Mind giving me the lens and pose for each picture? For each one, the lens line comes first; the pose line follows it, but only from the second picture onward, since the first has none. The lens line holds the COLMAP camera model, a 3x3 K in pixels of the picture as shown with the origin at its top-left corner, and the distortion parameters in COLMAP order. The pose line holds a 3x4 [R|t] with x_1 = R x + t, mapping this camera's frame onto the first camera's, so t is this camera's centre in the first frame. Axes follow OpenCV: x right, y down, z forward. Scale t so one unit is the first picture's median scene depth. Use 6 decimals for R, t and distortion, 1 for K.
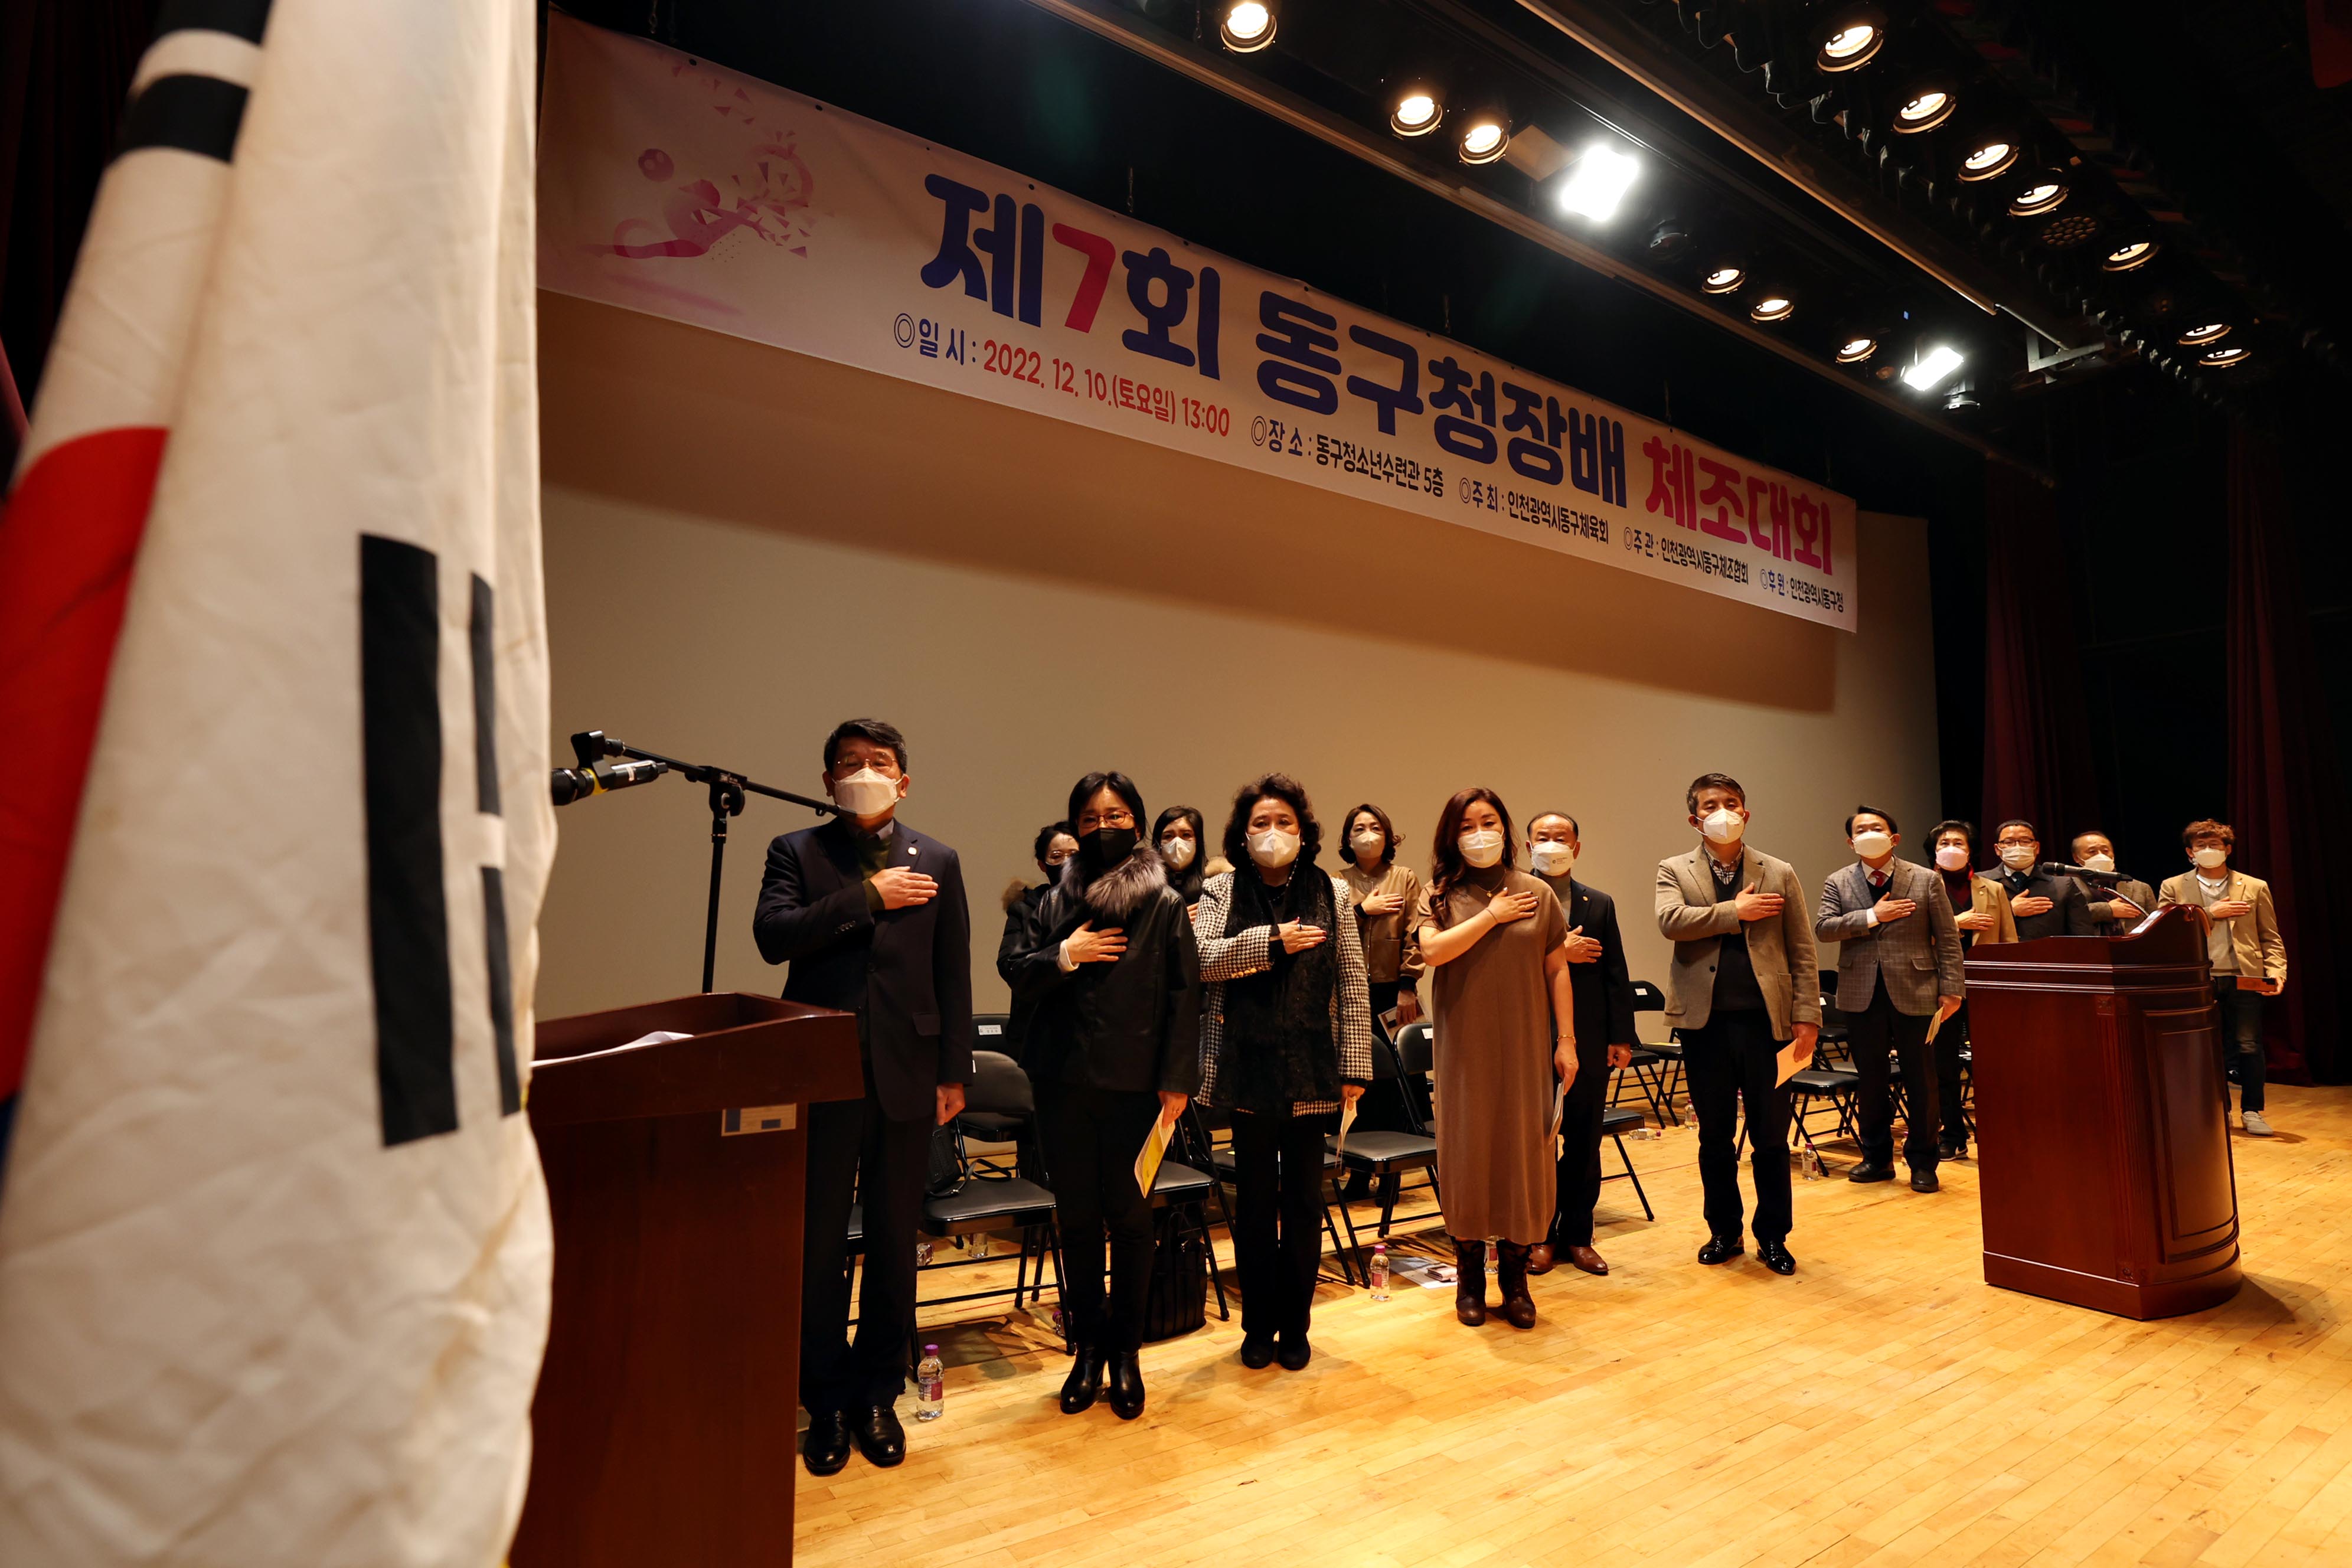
lens RADIAL K [[1087.0, 0, 1132.6], [0, 1087.0, 782.4], [0, 0, 1]] dist [-0.029424, 0.005070]
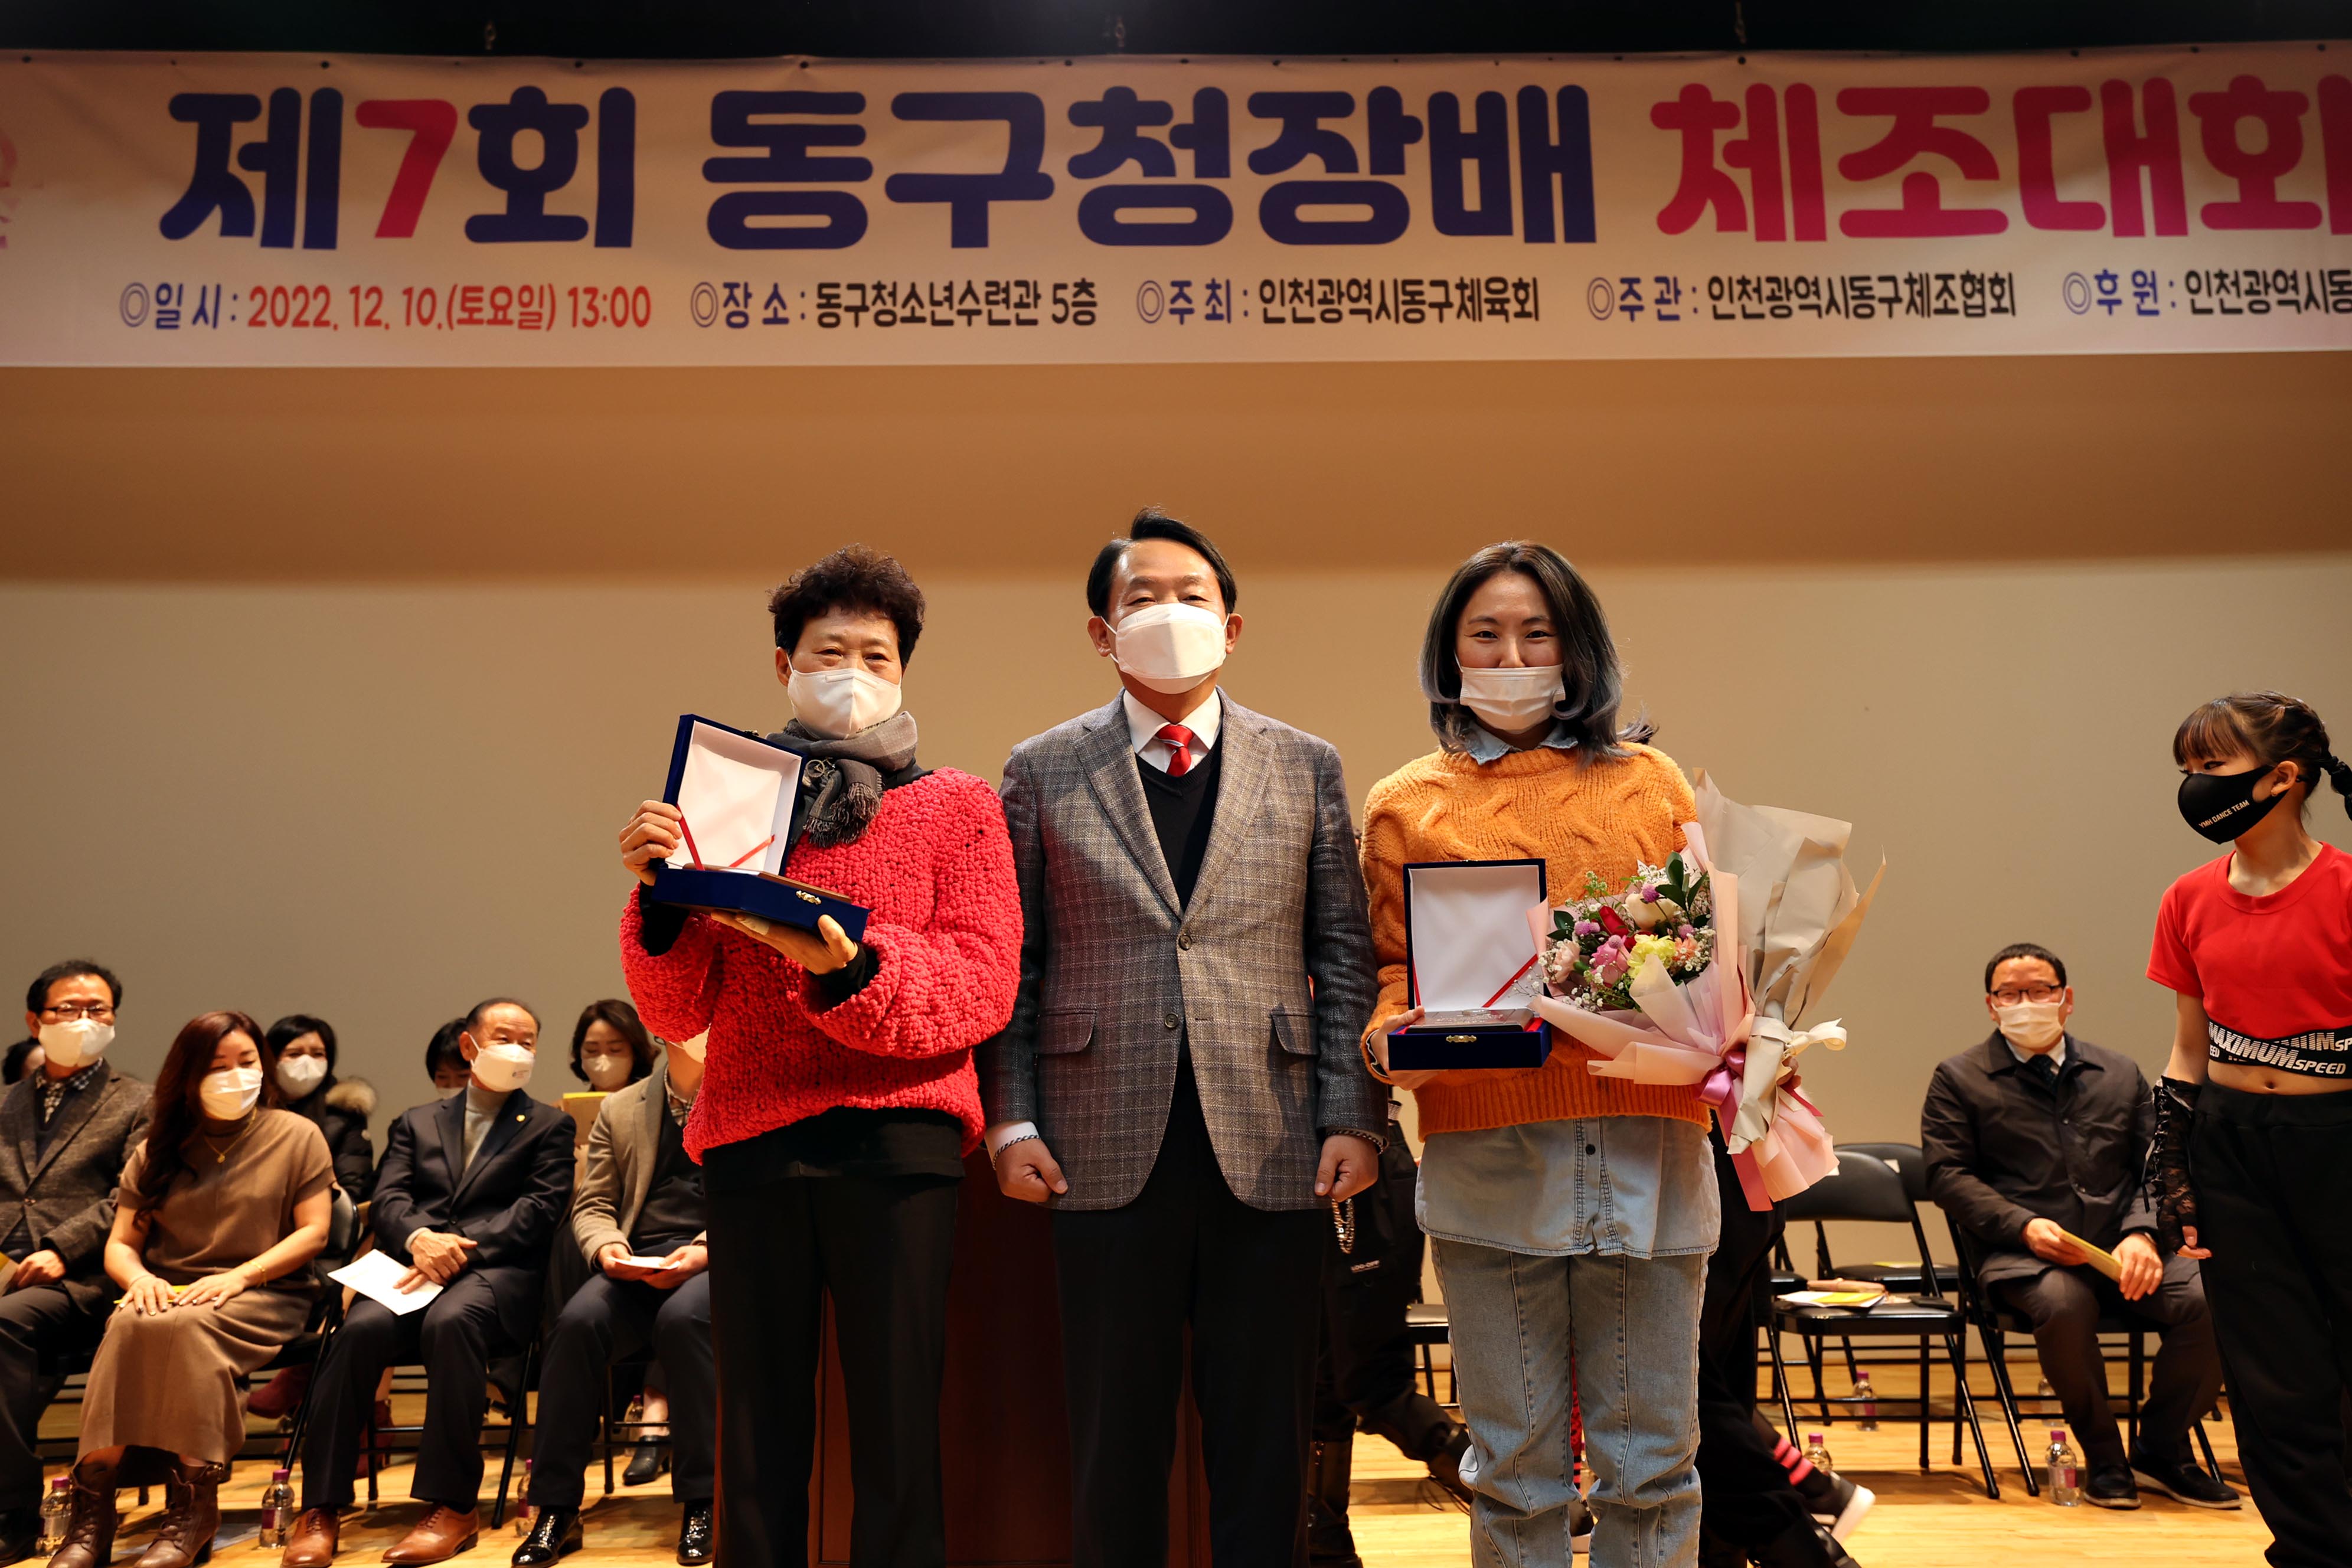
lens RADIAL K [[1807.4, 0, 1181.5], [0, 1807.4, 785.9], [0, 0, 1]] dist [0.016806, 0.027211]
pose [[0.868984, -0.110324, -0.482385, 0.891282], [0.079773, 0.993312, -0.083470, 0.084106], [0.488367, 0.034052, 0.871974, 0.193609]]
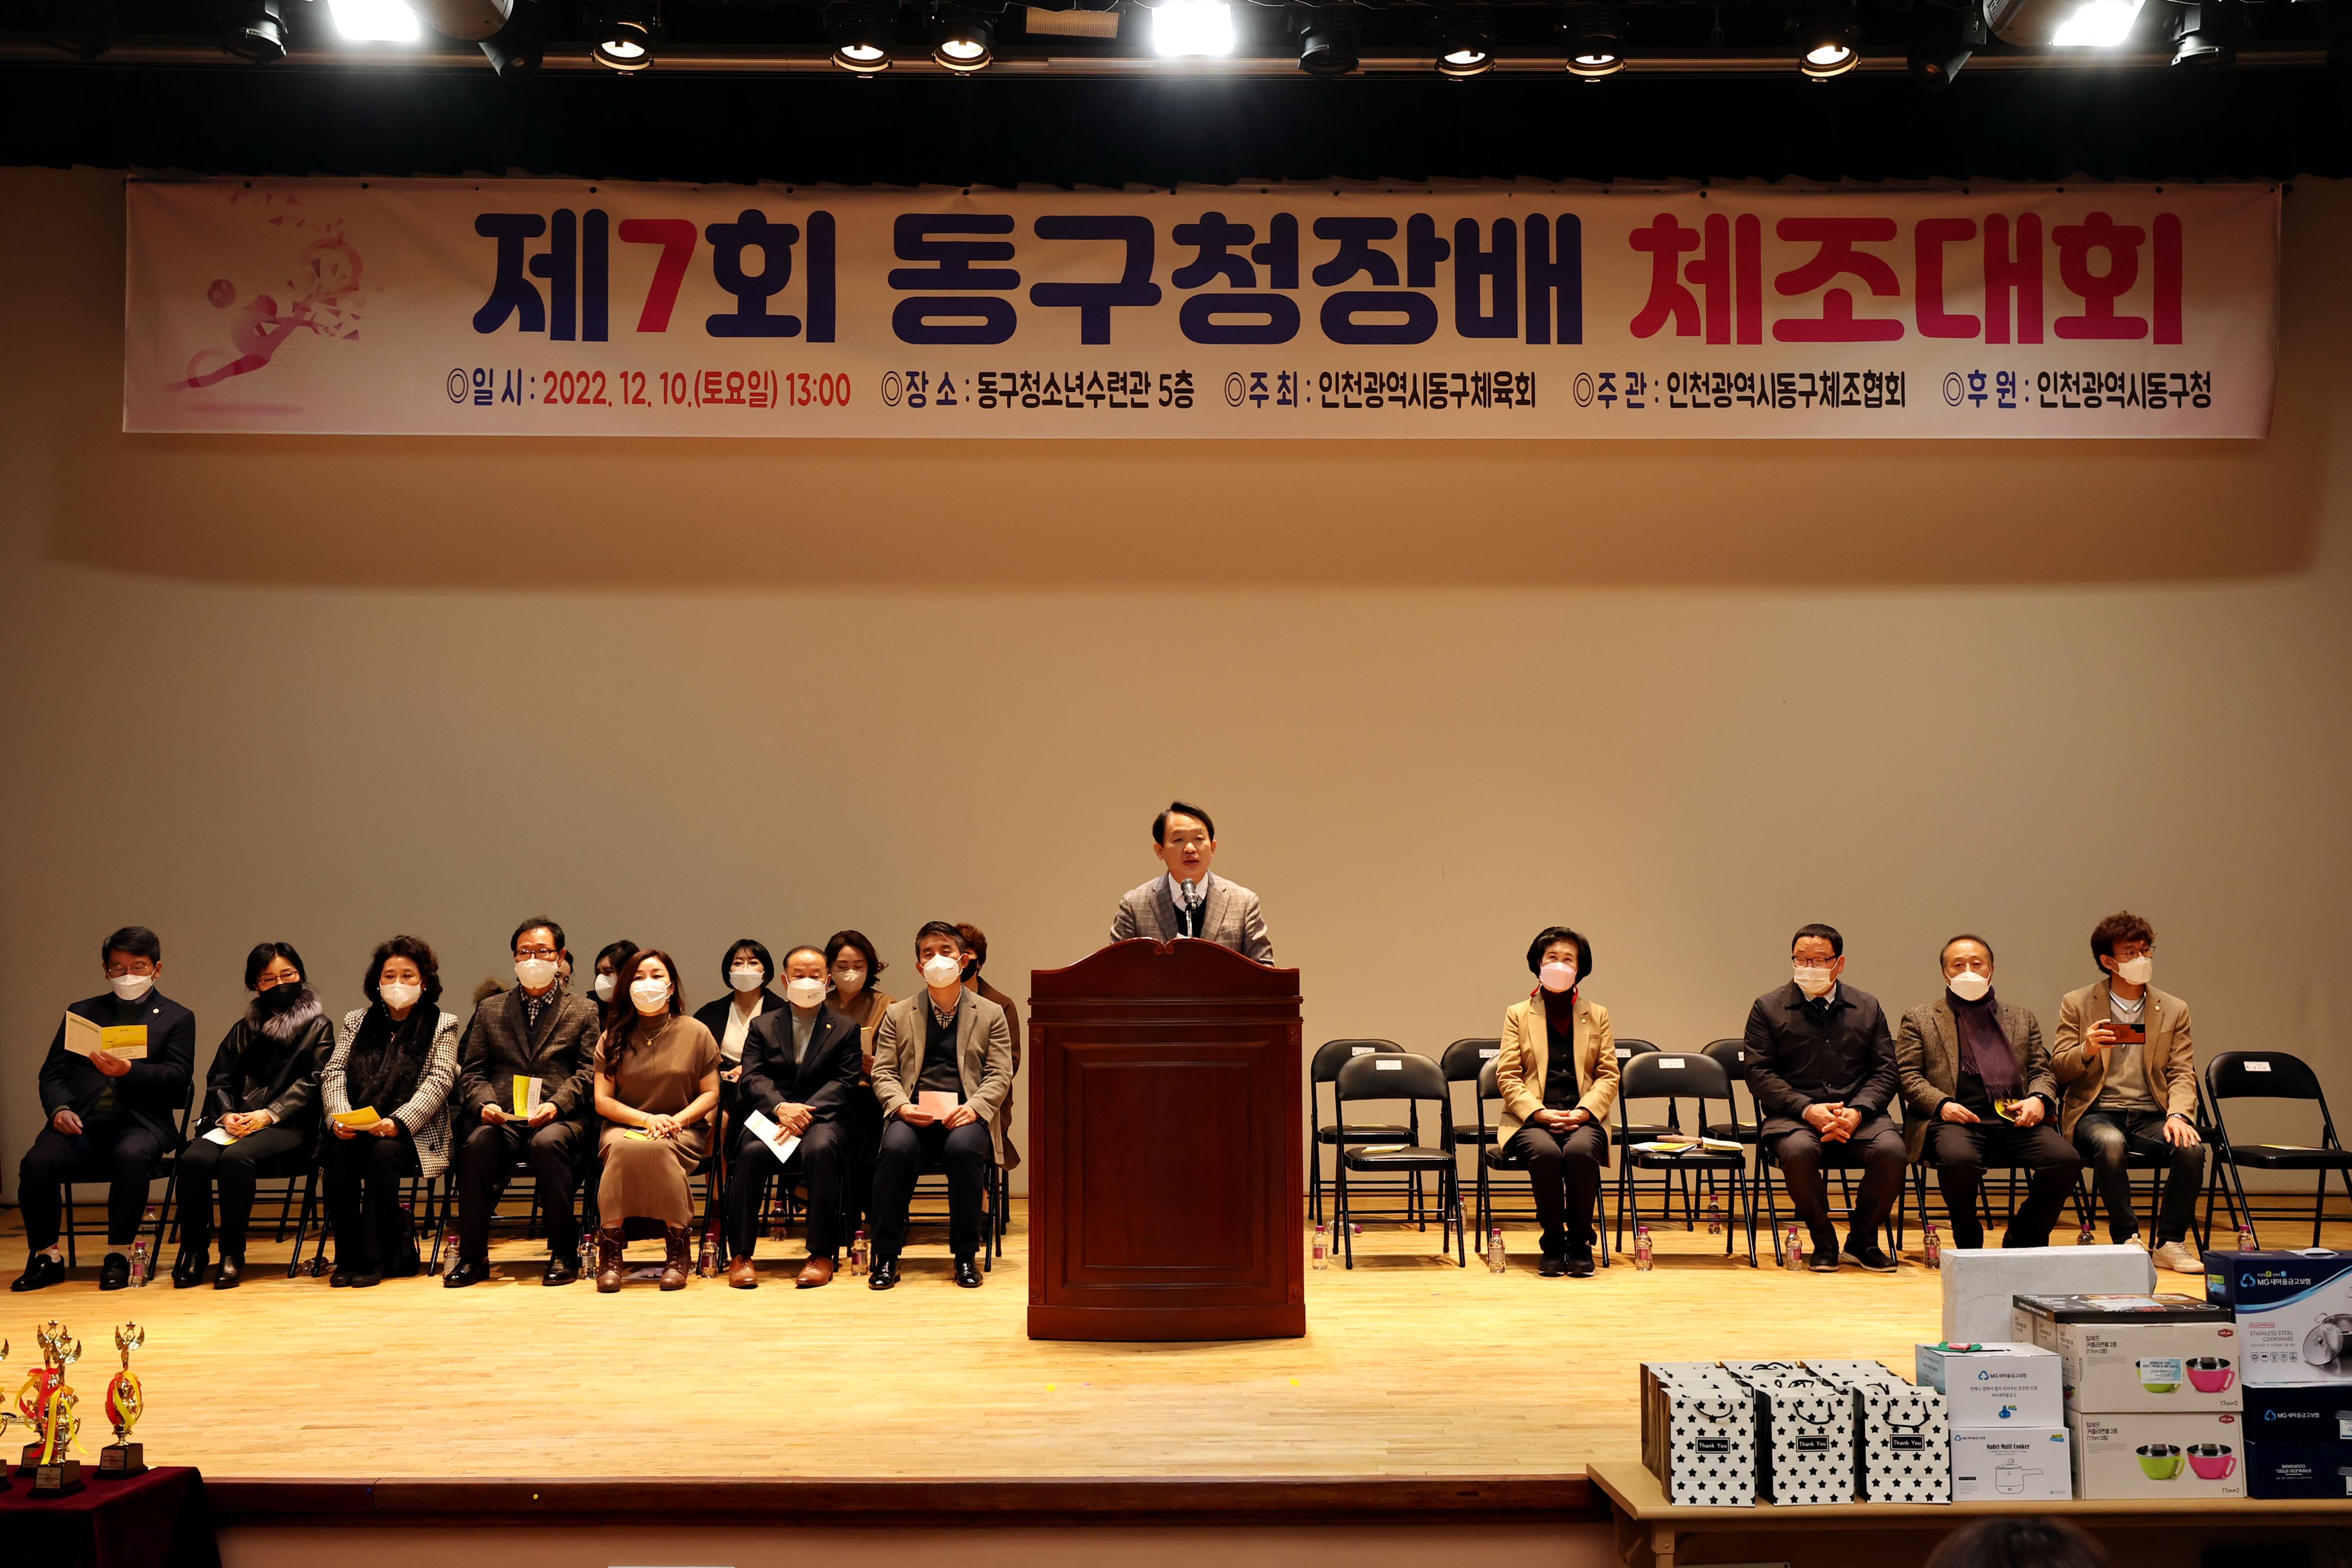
lens RADIAL K [[2265.2, 0, 1236.8], [0, 2265.2, 761.8], [0, 0, 1]] dist [0.047966, 0.000000]
pose [[0.870606, -0.046368, -0.489791, 1.250779], [0.065768, 0.997582, 0.022463, -0.053904], [0.487566, -0.051769, 0.871550, -0.458870]]
